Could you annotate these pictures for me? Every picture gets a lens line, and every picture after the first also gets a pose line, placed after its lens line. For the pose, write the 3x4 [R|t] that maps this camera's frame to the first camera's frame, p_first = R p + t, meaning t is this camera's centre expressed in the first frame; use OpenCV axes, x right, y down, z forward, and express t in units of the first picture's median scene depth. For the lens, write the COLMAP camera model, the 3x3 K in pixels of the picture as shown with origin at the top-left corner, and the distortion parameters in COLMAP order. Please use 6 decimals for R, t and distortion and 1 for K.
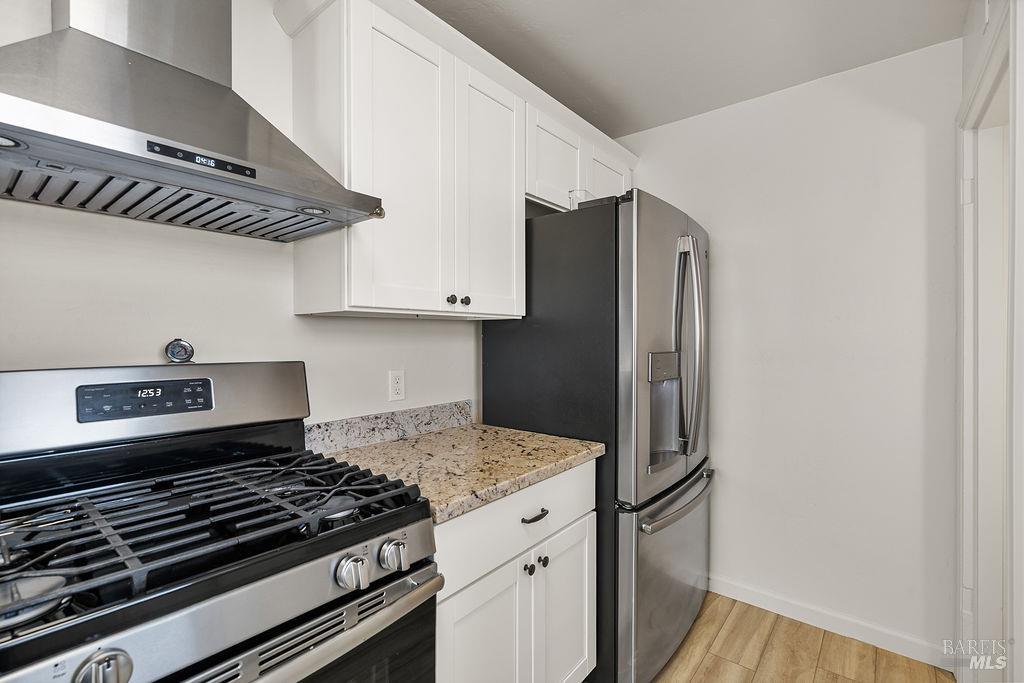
lens RADIAL K [[465.8, 0, 510.0], [0, 465.8, 336.7], [0, 0, 1]] dist [-0.011310, -0.000415]
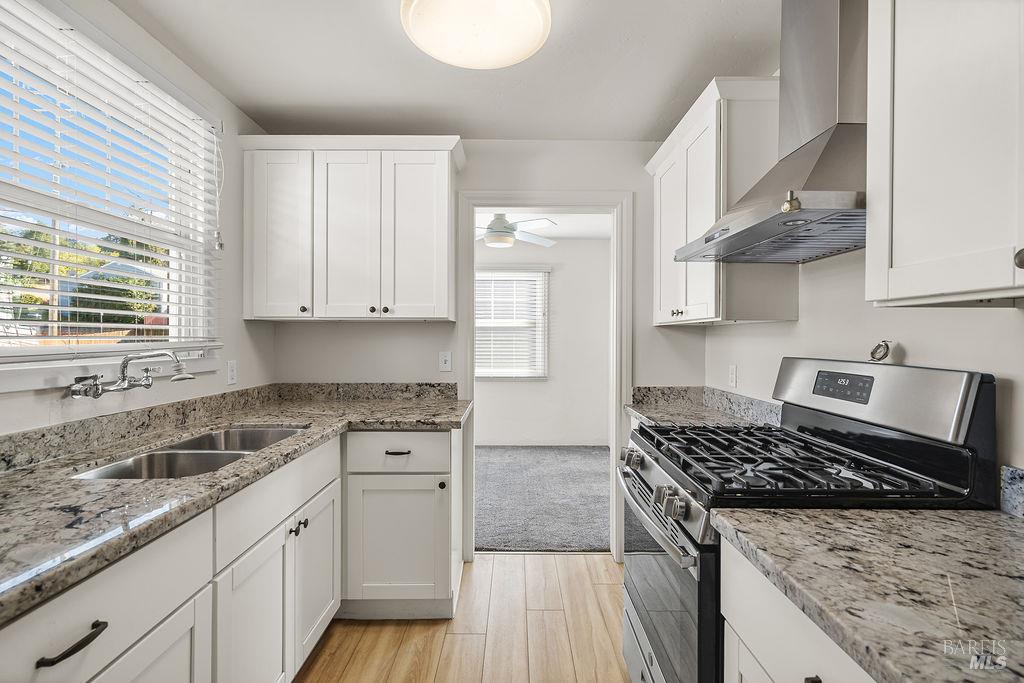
lens RADIAL K [[469.9, 0, 515.8], [0, 469.9, 334.2], [0, 0, 1]] dist [-0.002431, 0.000634]
pose [[-0.771335, -0.006714, -0.636394, 0.512324], [-0.006110, 0.999976, -0.003144, -0.001747], [0.636400, 0.001464, -0.771358, 0.948576]]
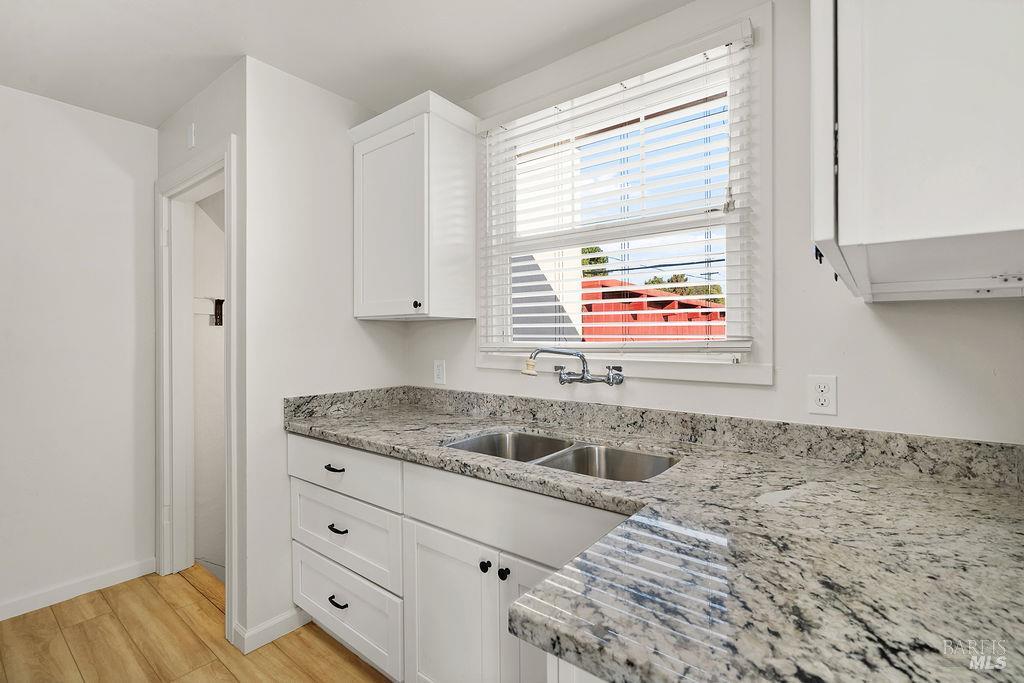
lens RADIAL K [[469.9, 0, 515.8], [0, 469.9, 334.2], [0, 0, 1]] dist [-0.002431, 0.000634]
pose [[-0.021558, 0.003984, 0.999760, -0.542827], [0.004969, 0.999980, -0.003878, 0.005476], [-0.999755, 0.004884, -0.021577, -0.095530]]
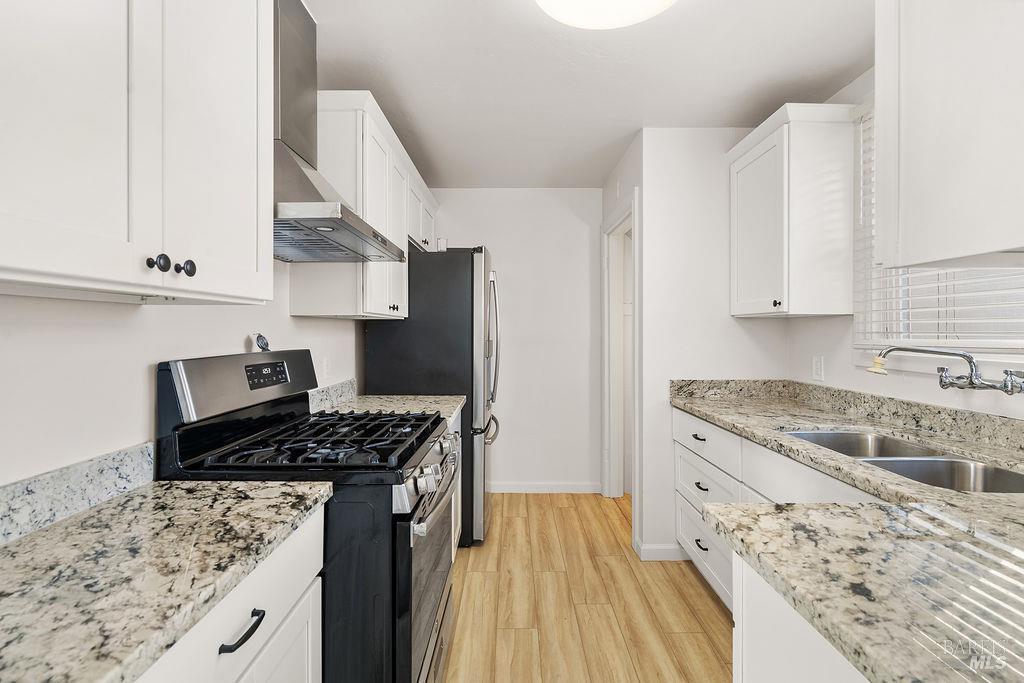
lens RADIAL K [[469.9, 0, 515.8], [0, 469.9, 334.2], [0, 0, 1]] dist [-0.002431, 0.000634]
pose [[0.764082, -0.004161, 0.645106, -0.730130], [0.001796, 0.999989, 0.004323, 0.002595], [-0.645117, -0.002144, 0.764081, -0.394363]]
